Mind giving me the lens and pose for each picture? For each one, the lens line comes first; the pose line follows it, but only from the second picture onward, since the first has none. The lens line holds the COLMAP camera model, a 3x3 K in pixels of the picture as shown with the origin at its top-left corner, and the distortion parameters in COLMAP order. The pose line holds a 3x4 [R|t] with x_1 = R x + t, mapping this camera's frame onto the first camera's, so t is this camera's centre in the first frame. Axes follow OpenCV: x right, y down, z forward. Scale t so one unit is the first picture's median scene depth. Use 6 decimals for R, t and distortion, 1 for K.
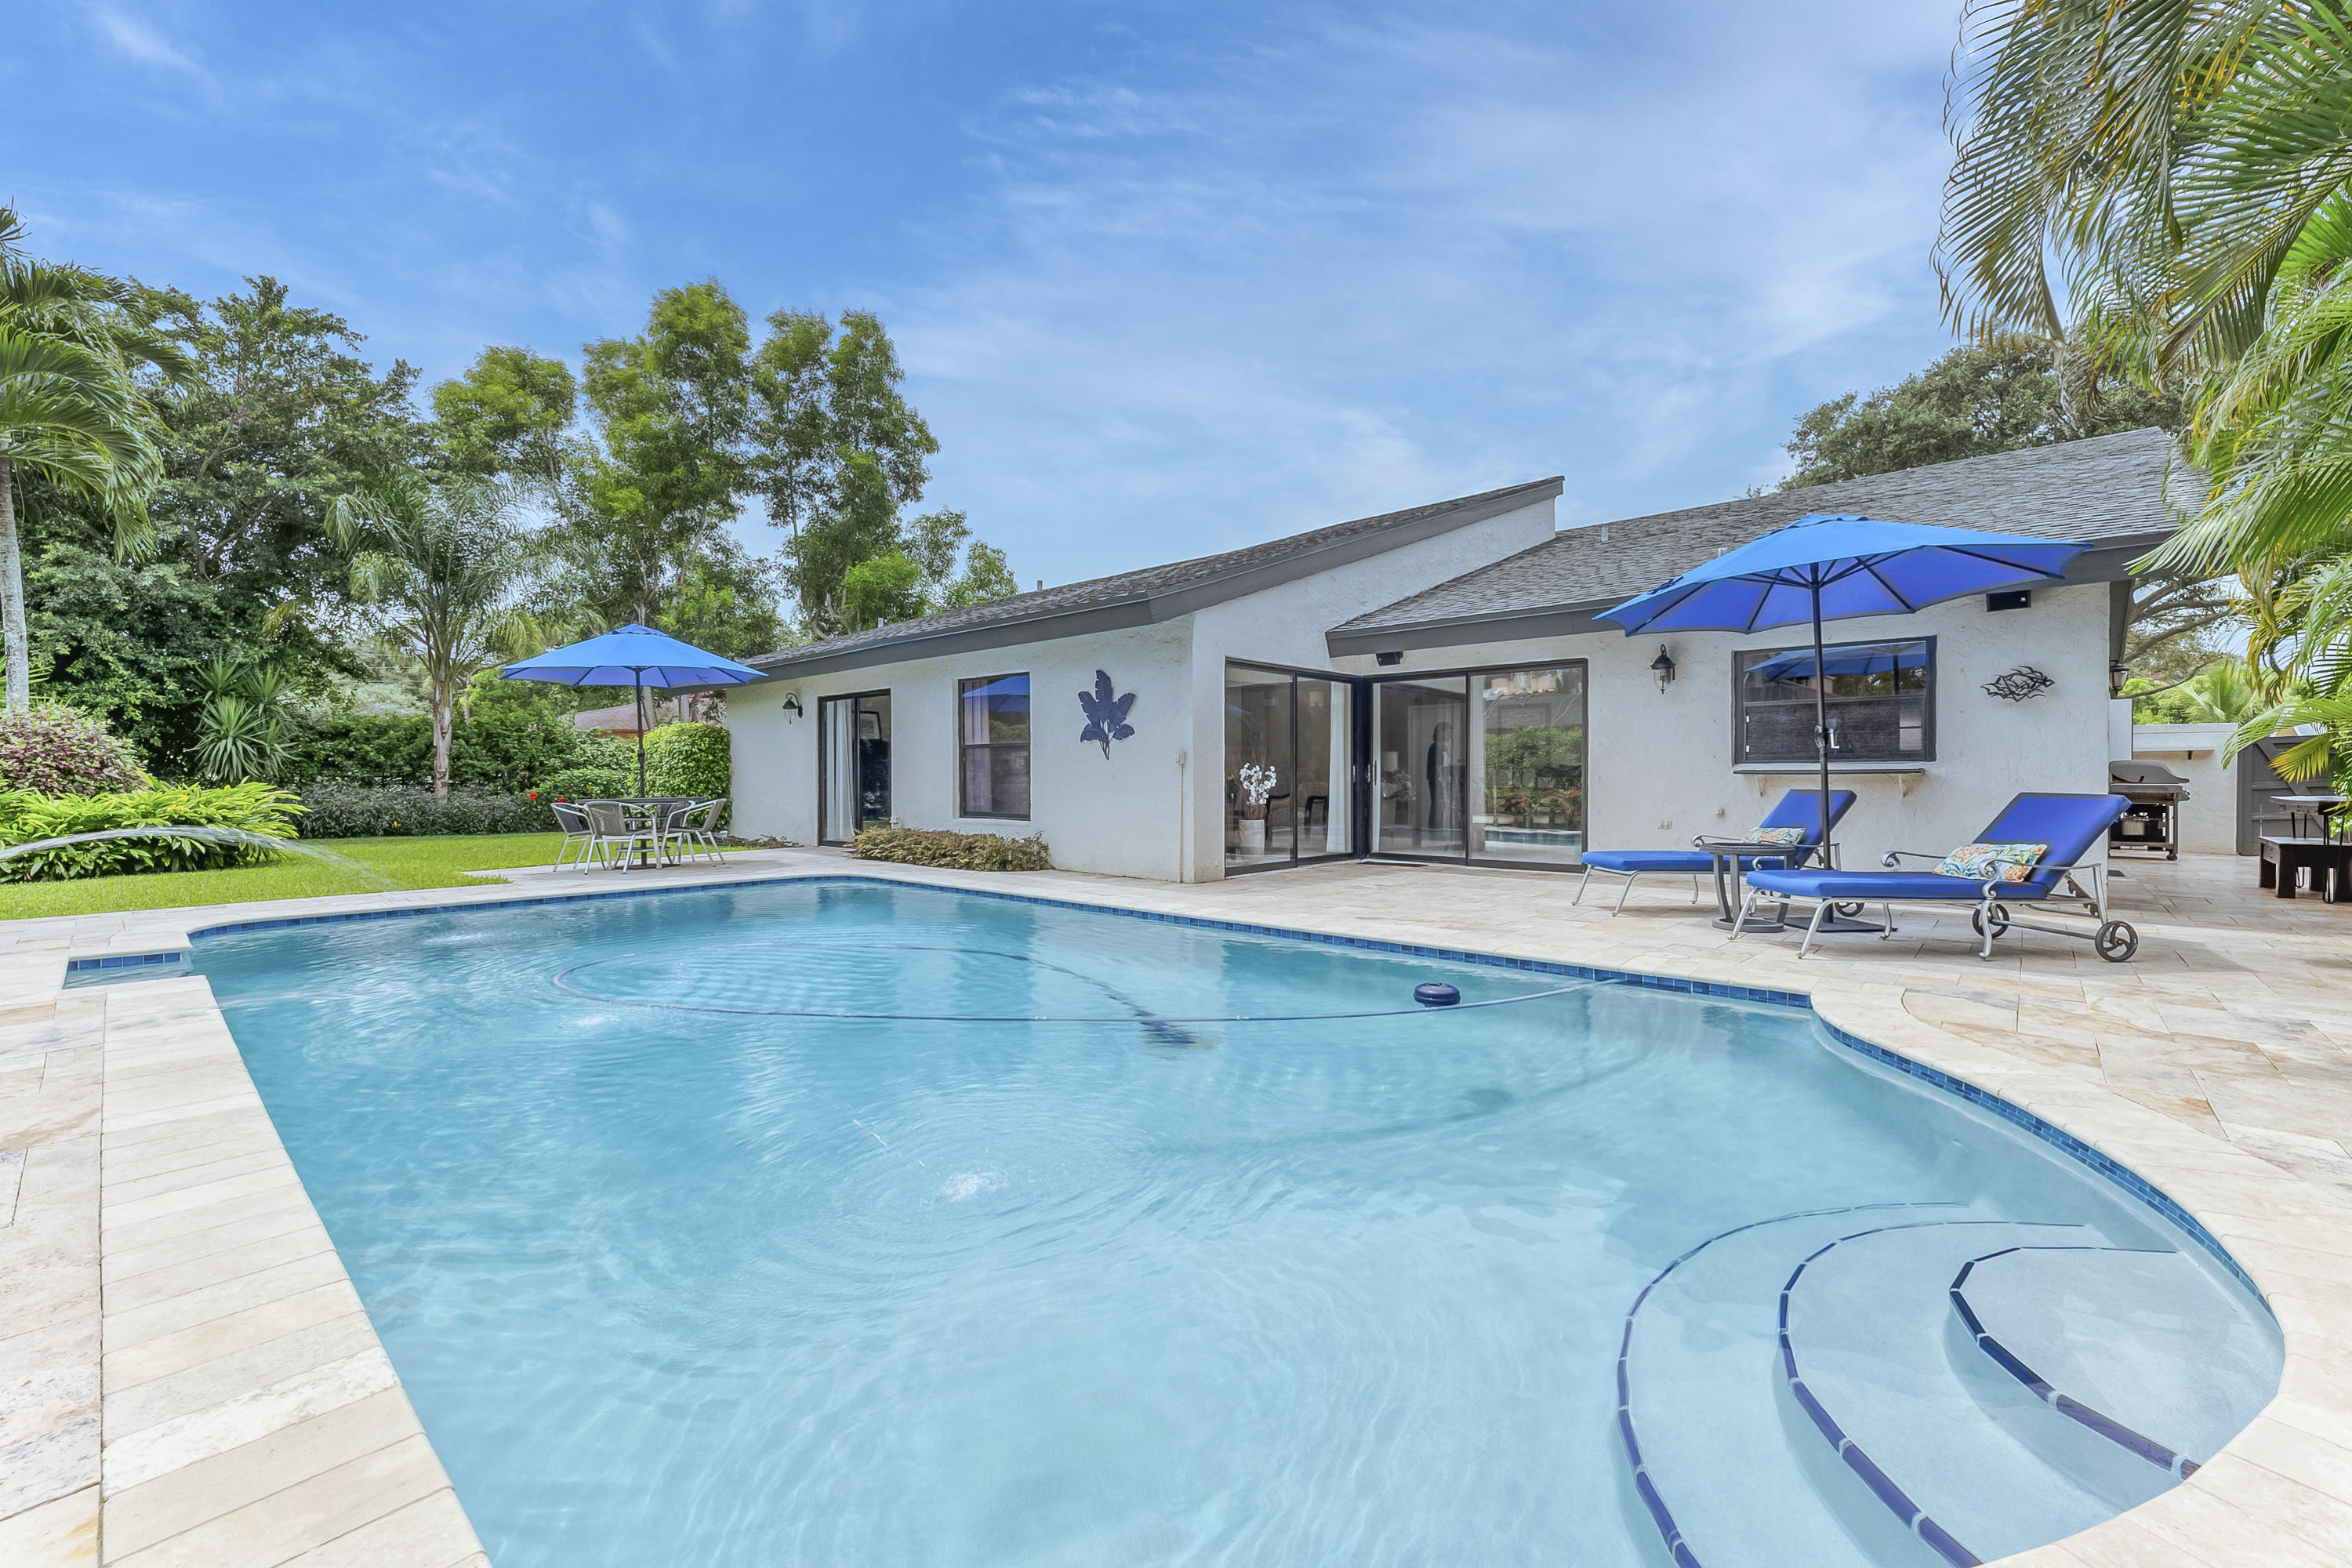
lens RADIAL K [[949.7, 0, 1176.0], [0, 949.7, 784.0], [0, 0, 1]] dist [0.002221, 0.000714]
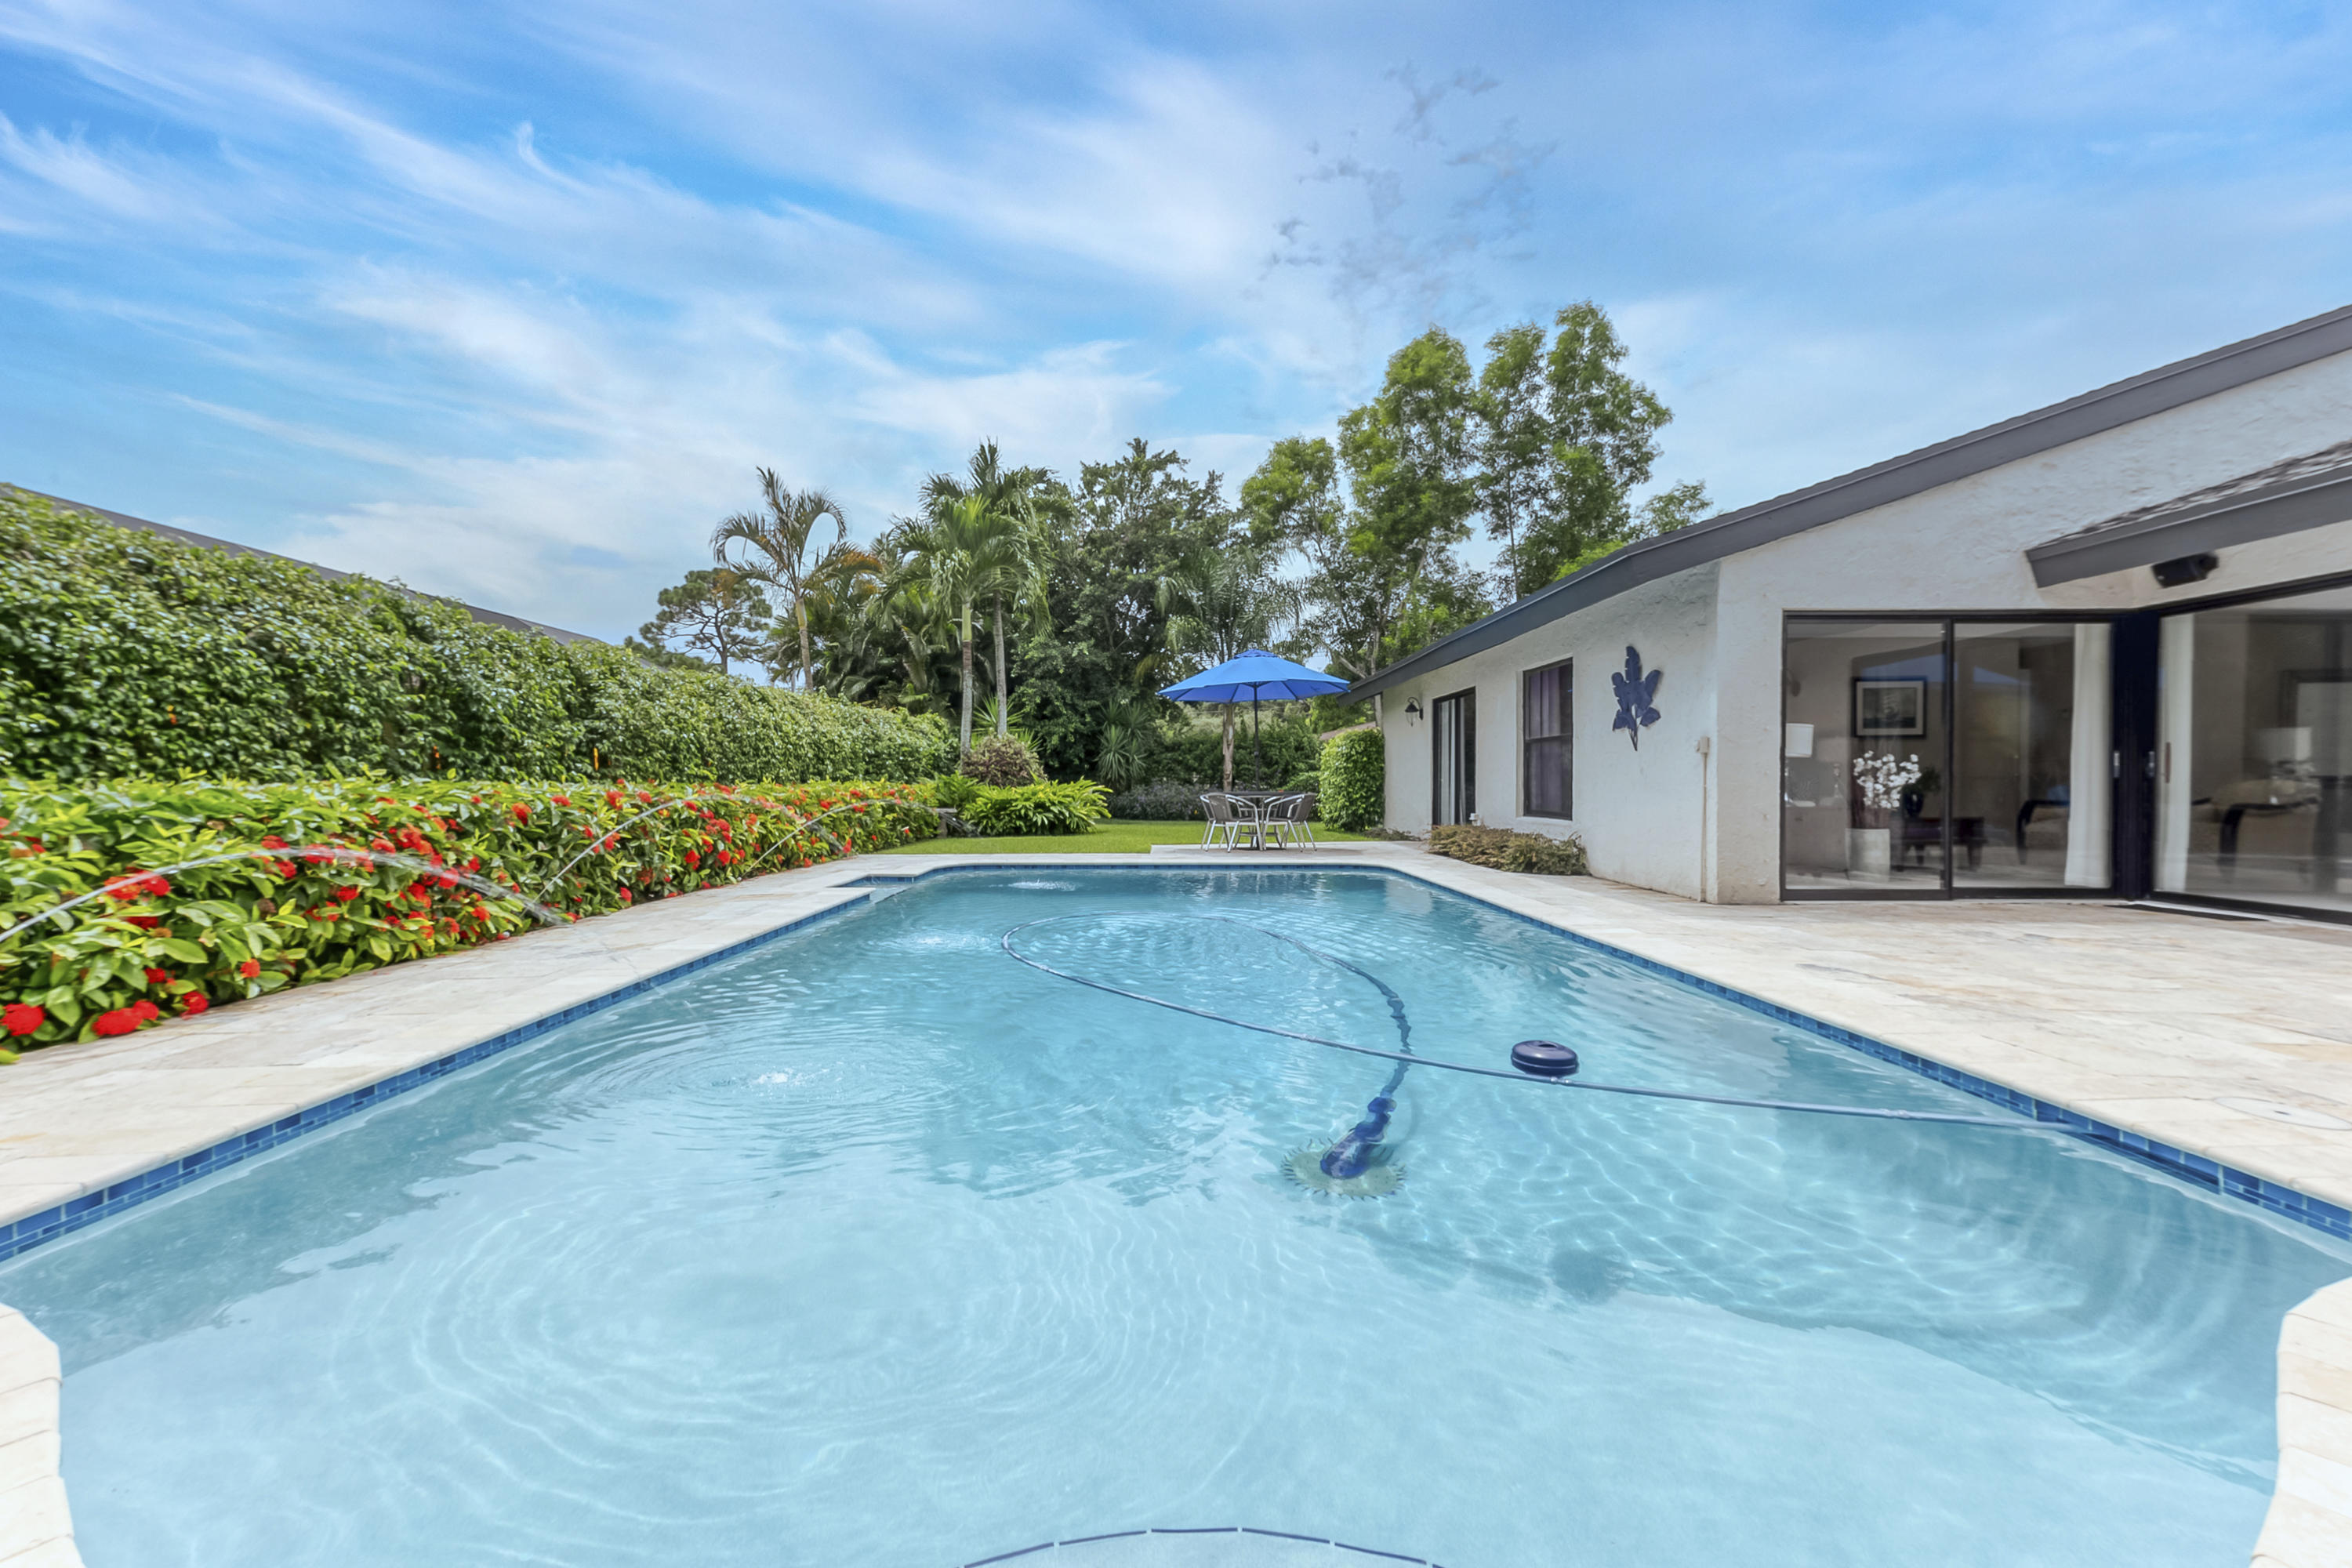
lens RADIAL K [[925.4, 0, 1176.0], [0, 925.4, 784.0], [0, 0, 1]] dist [0.018936, 0.000208]
pose [[0.681966, 0.002983, -0.731378, 0.097881], [-0.006219, 0.999979, -0.001721, 0.003201], [0.731358, 0.005722, 0.681970, 0.050497]]
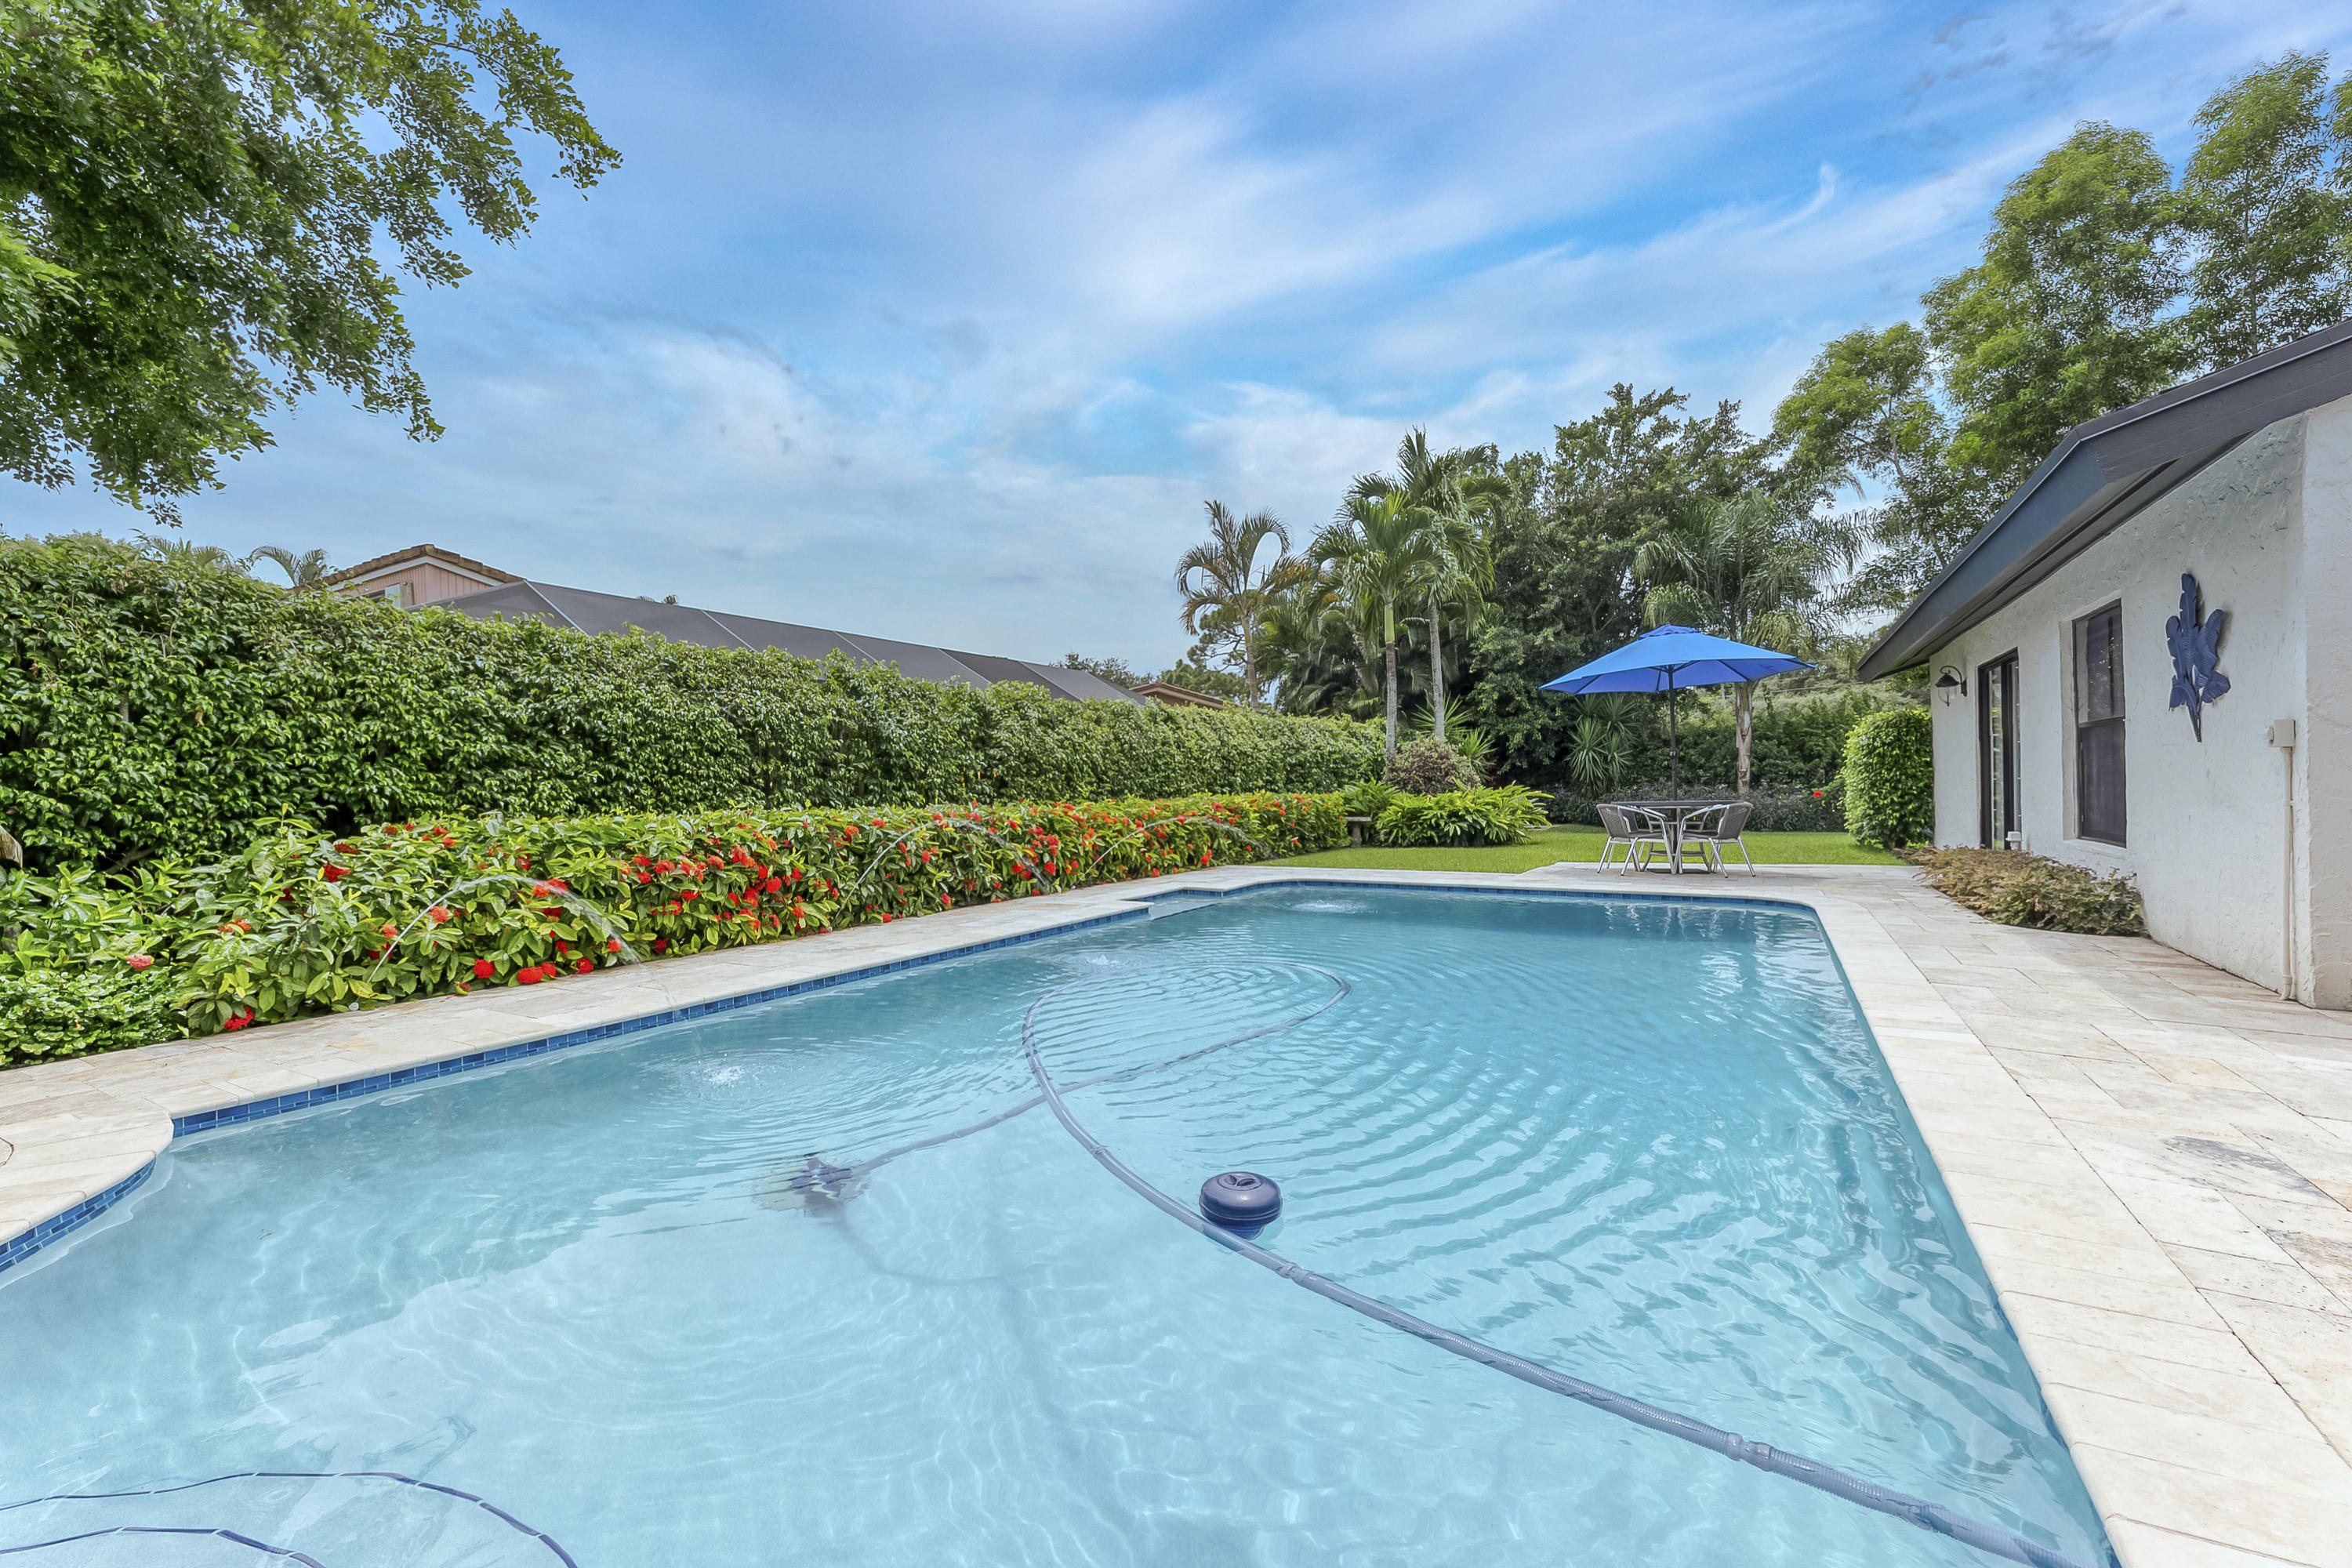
lens RADIAL K [[949.7, 0, 1176.0], [0, 949.7, 784.0], [0, 0, 1]] dist [0.002221, 0.000714]
pose [[0.183653, -0.003436, -0.982985, 0.130431], [0.010420, 0.999945, -0.001548, -0.002841], [0.982936, -0.009958, 0.183678, 0.133422]]
